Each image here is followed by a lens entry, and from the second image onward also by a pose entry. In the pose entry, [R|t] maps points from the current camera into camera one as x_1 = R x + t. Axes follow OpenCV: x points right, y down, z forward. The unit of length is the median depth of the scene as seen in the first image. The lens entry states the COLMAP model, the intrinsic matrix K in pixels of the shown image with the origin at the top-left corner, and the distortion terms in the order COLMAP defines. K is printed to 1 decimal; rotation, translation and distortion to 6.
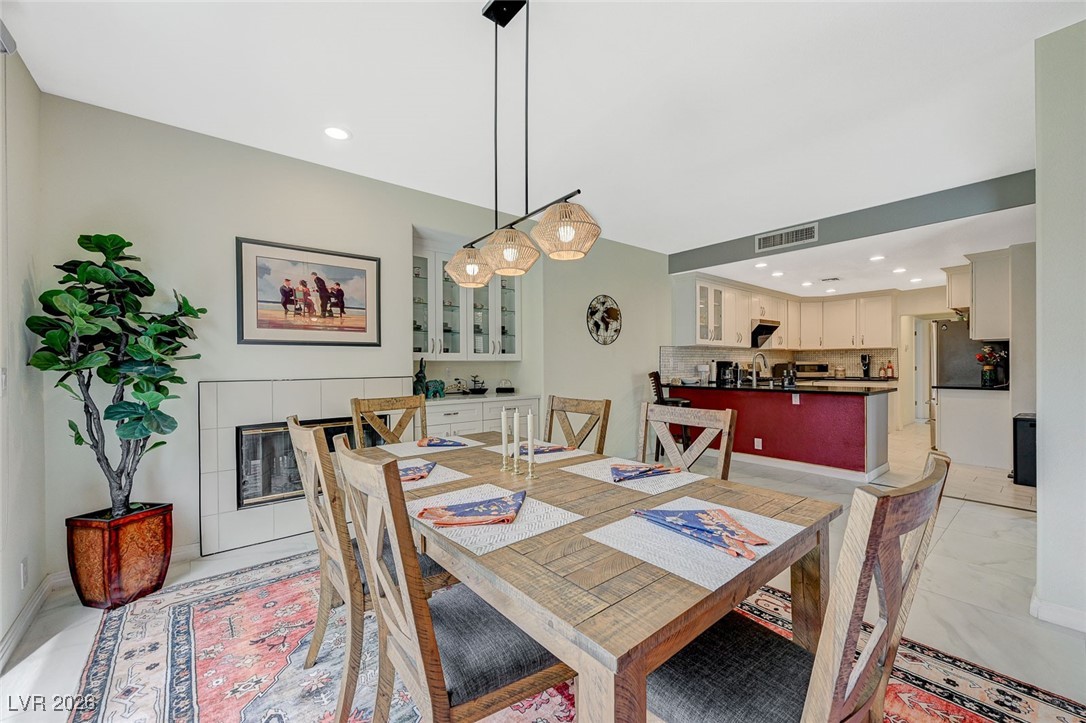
lens RADIAL K [[434.7, 0, 545.3], [0, 434.7, 364.0], [0, 0, 1]] dist [0.000347, 0.000009]
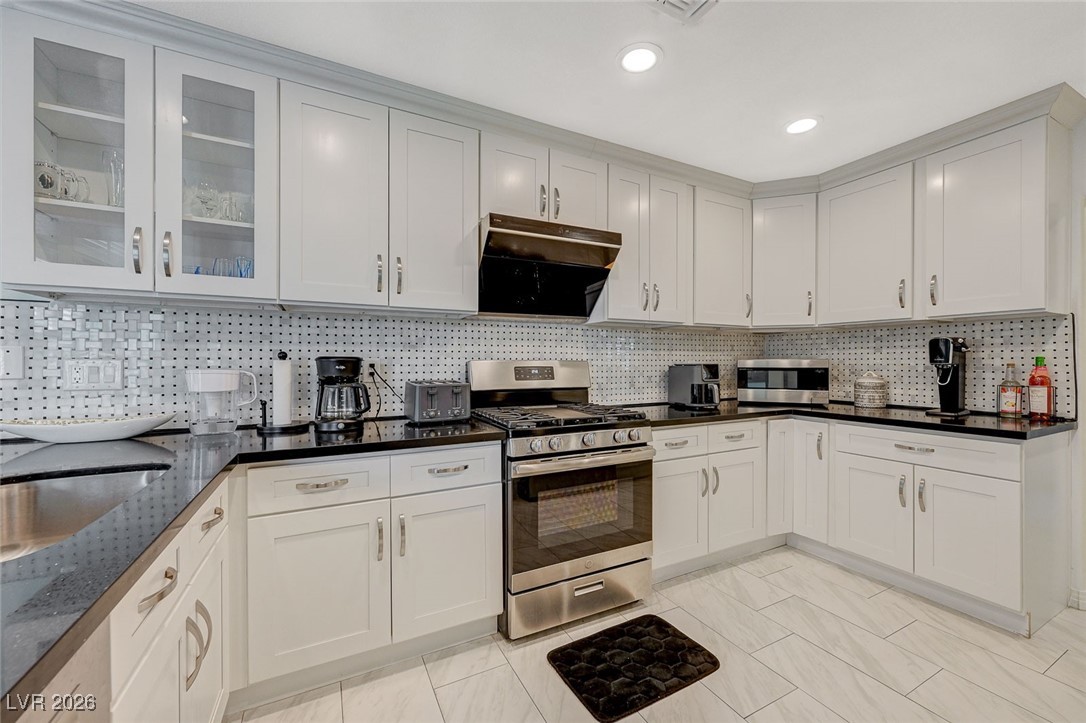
lens RADIAL K [[434.7, 0, 544.1], [0, 434.7, 362.5], [0, 0, 1]] dist [0.000347, 0.000009]
pose [[0.978163, 0.007174, -0.207715, 0.523869], [-0.006038, 0.999963, 0.006100, -0.004572], [0.207751, -0.004713, 0.978170, 0.641670]]
